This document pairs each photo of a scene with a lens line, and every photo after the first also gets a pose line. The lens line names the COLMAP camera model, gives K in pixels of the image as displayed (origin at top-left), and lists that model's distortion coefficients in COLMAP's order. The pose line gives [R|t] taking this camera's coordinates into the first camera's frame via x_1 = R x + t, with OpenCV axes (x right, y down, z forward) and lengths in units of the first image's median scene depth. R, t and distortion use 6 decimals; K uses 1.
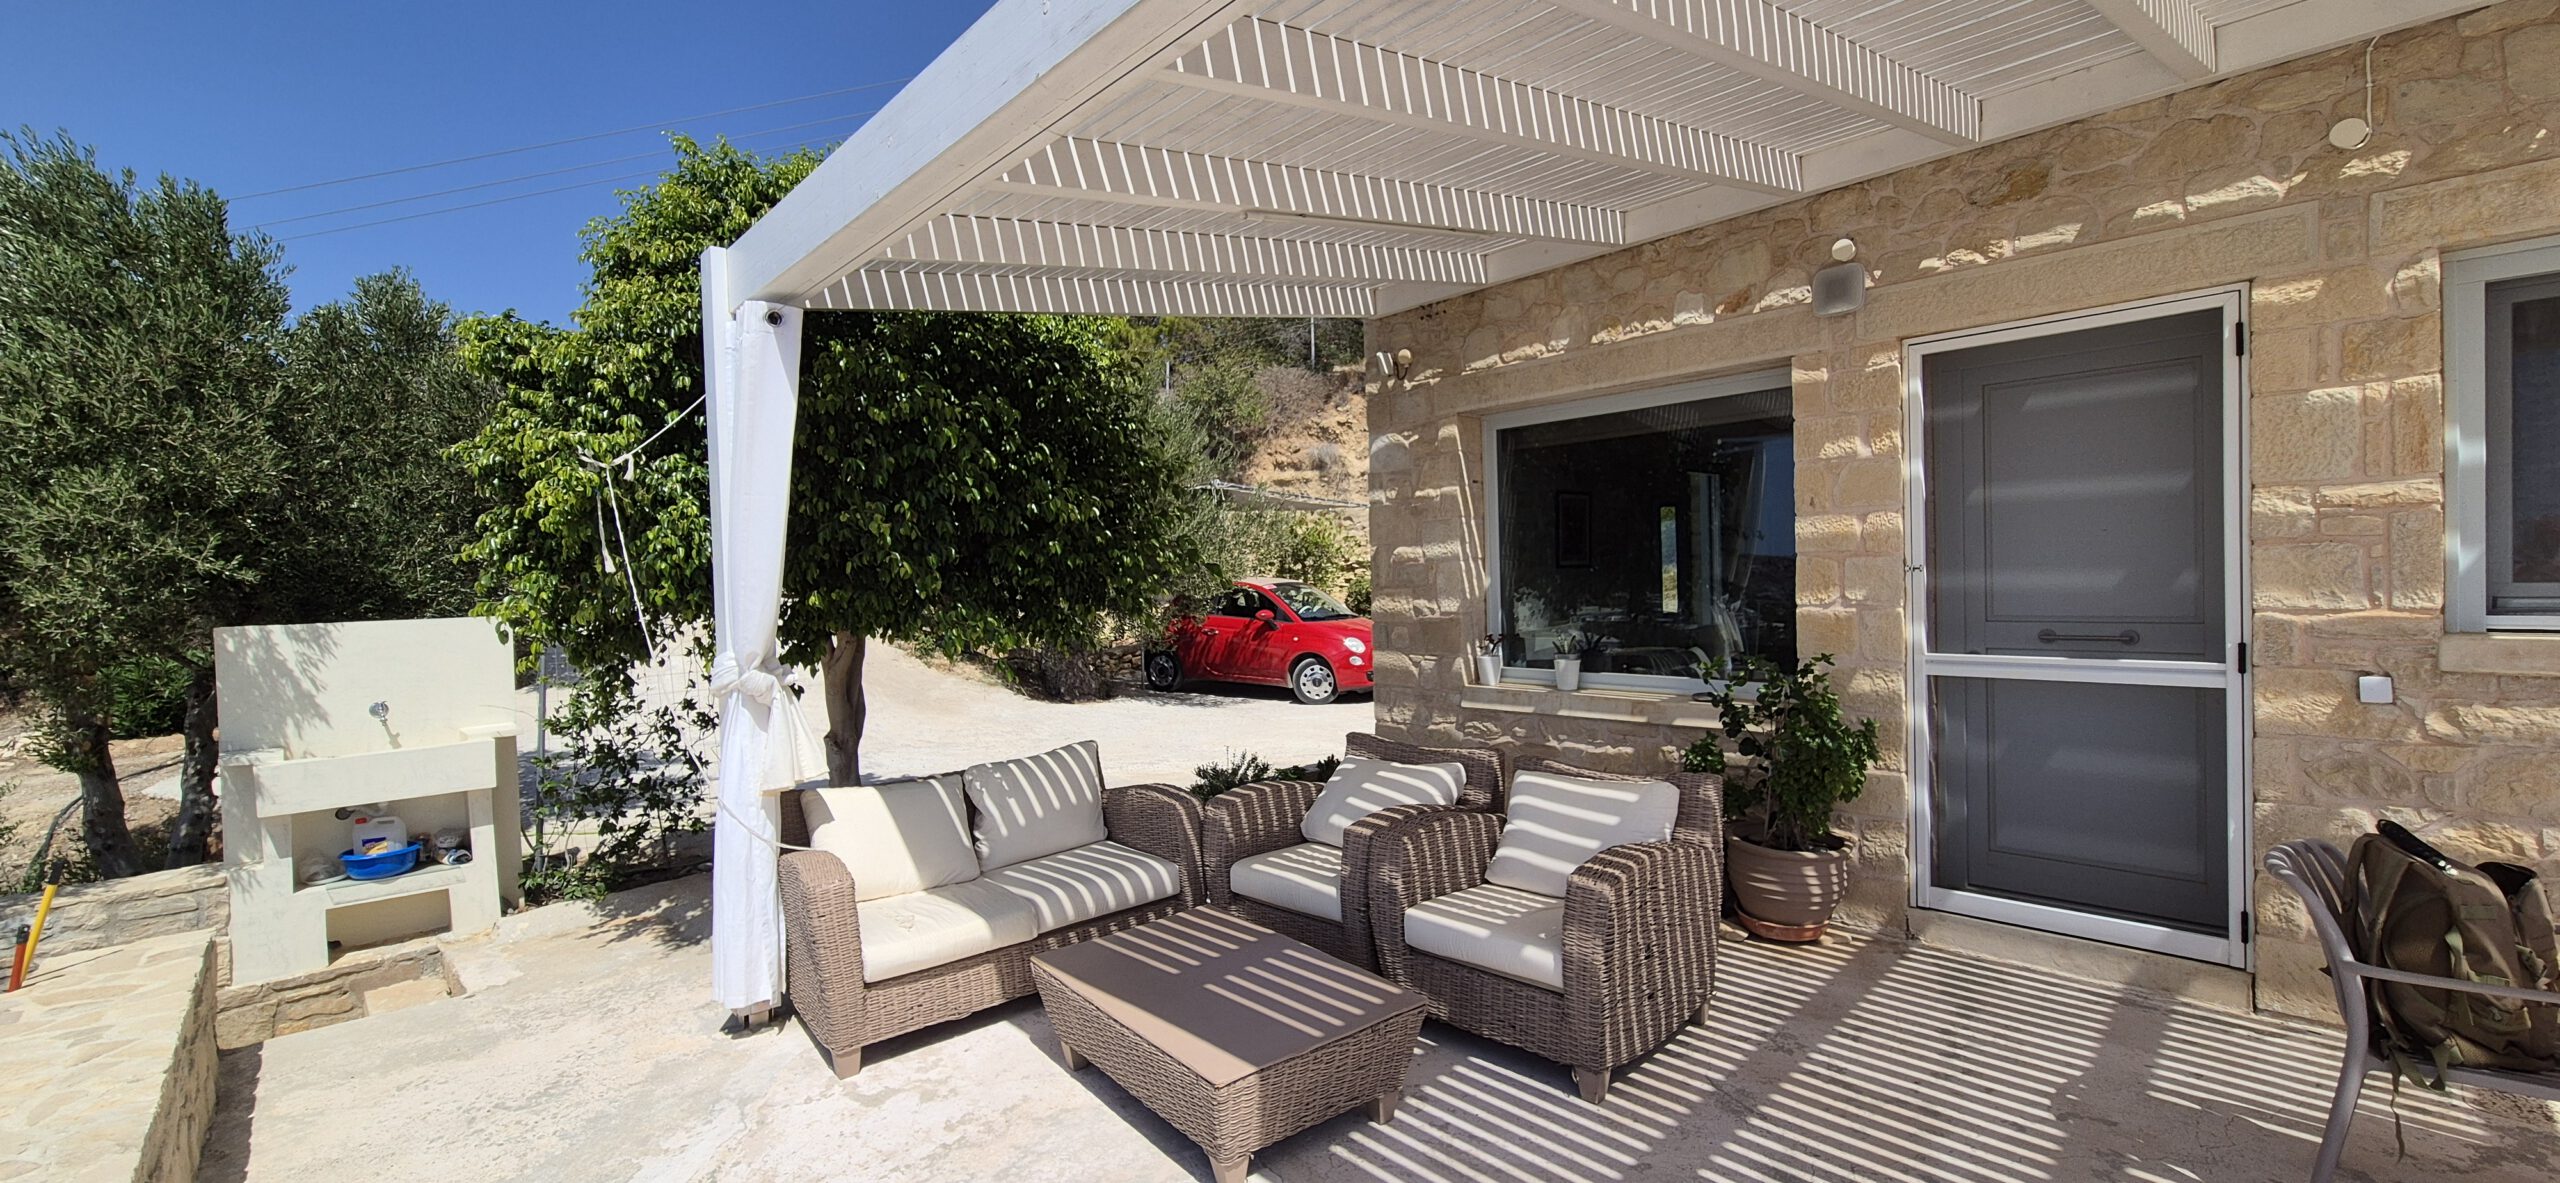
lens RADIAL K [[1054.4, 0, 1285.3], [0, 1054.4, 590.8], [0, 0, 1]] dist [0.001815, -0.000185]
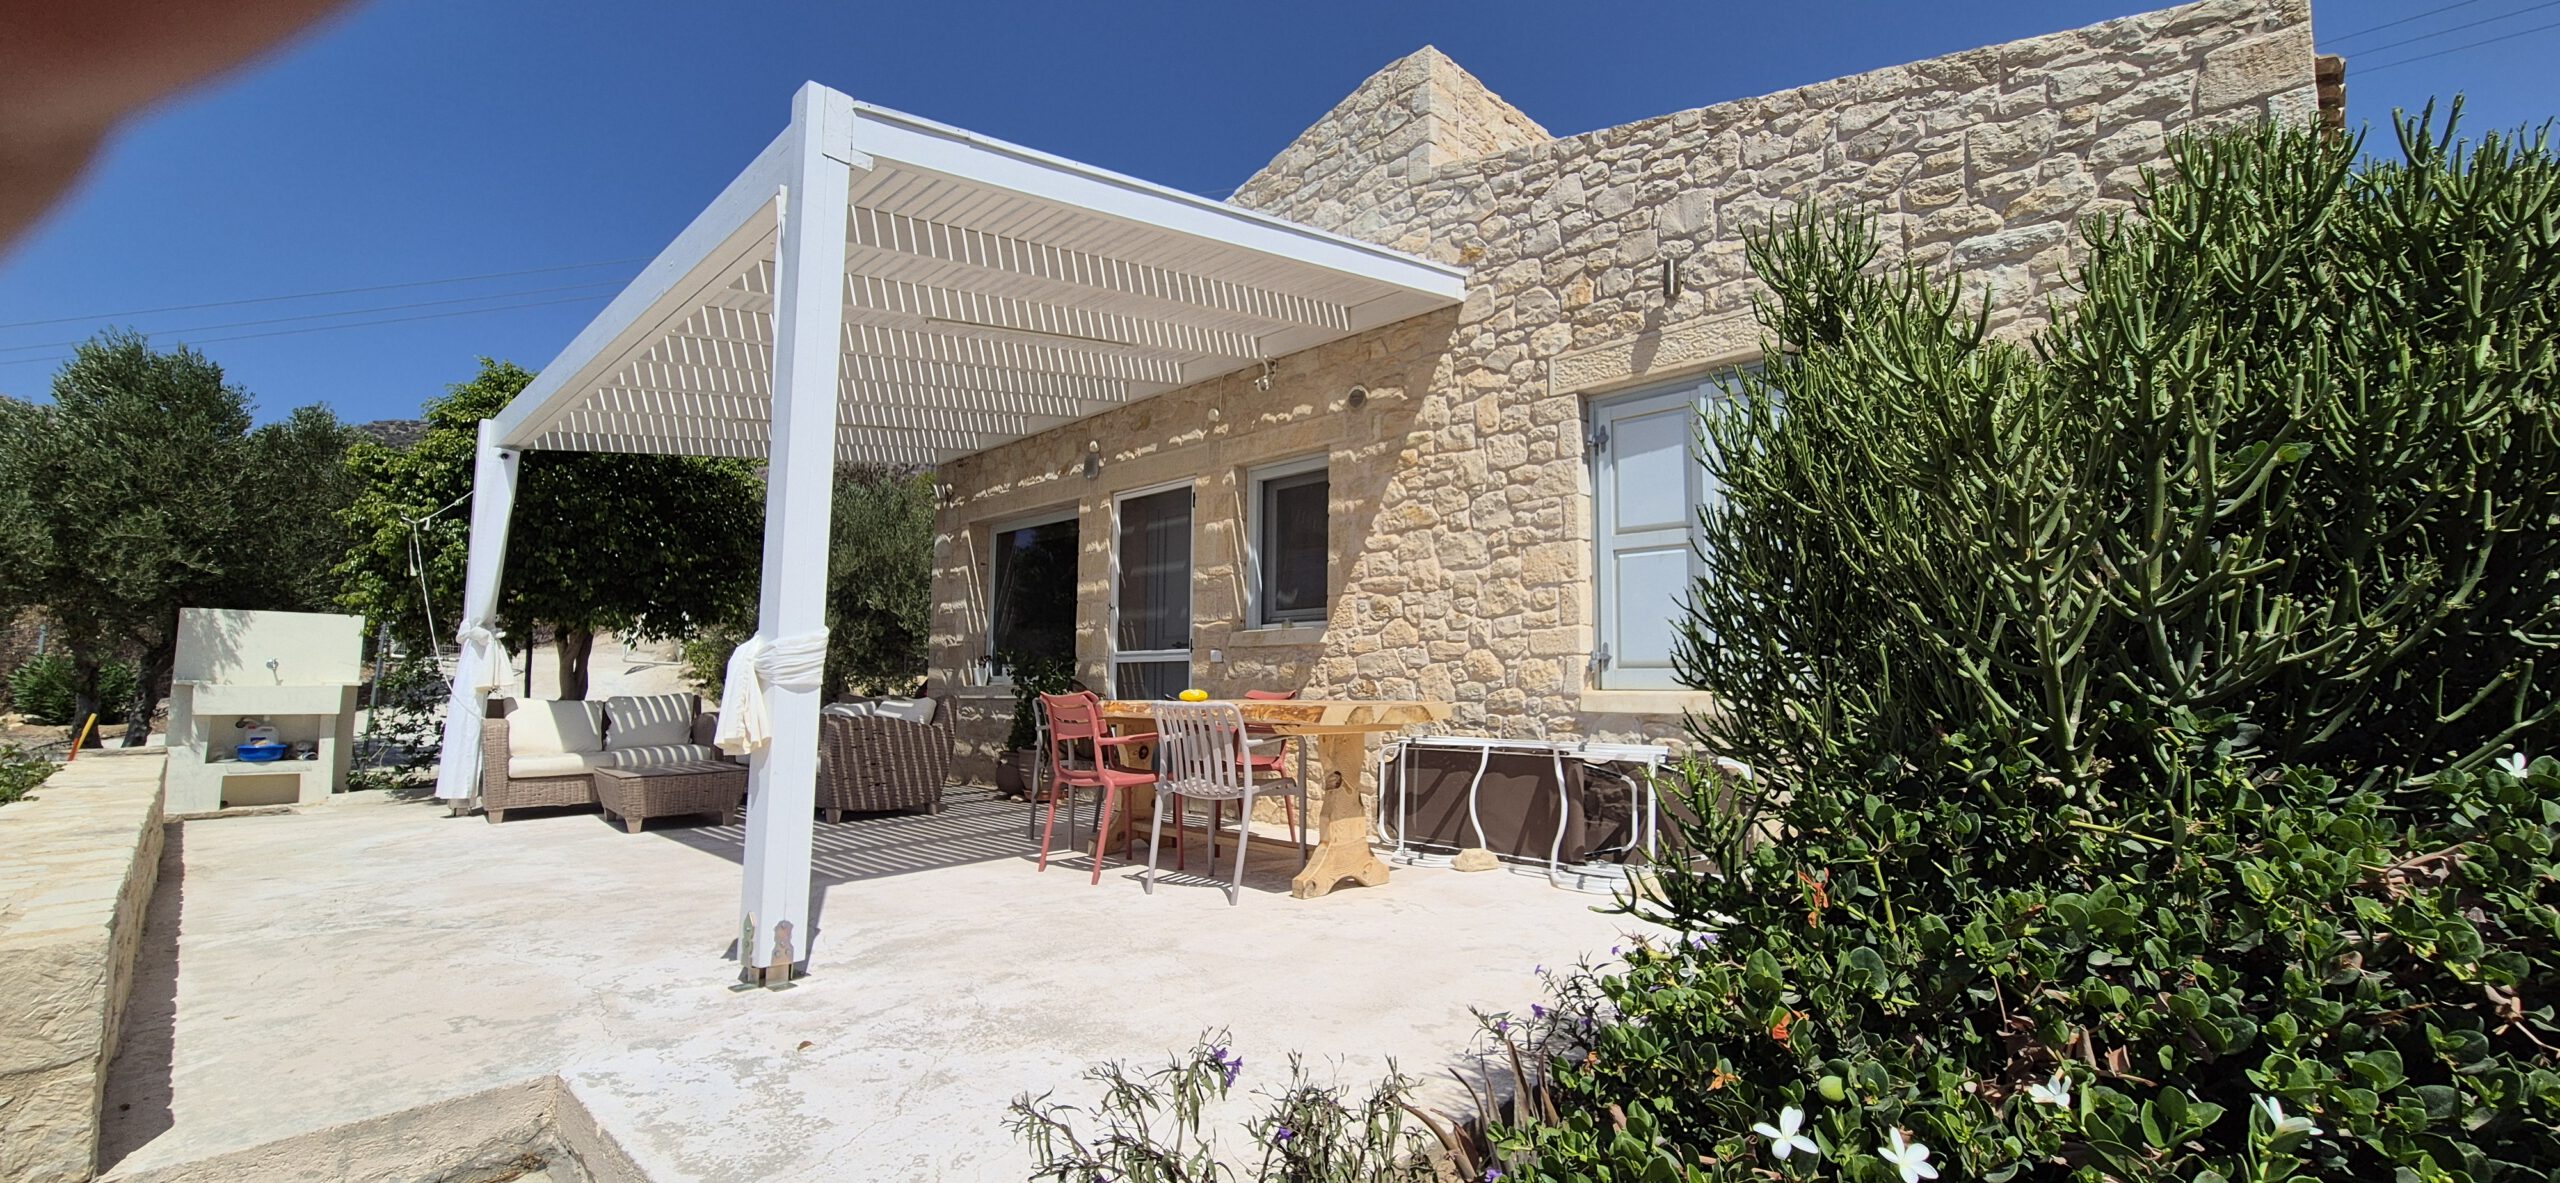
lens RADIAL K [[1054.4, 0, 1280.3], [0, 1054.4, 596.1], [0, 0, 1]] dist [0.001815, -0.000185]
pose [[0.997596, 0.045461, 0.052308, 0.756611], [-0.039380, 0.992936, -0.111924, 0.152157], [-0.057027, 0.109595, 0.992339, -0.899131]]
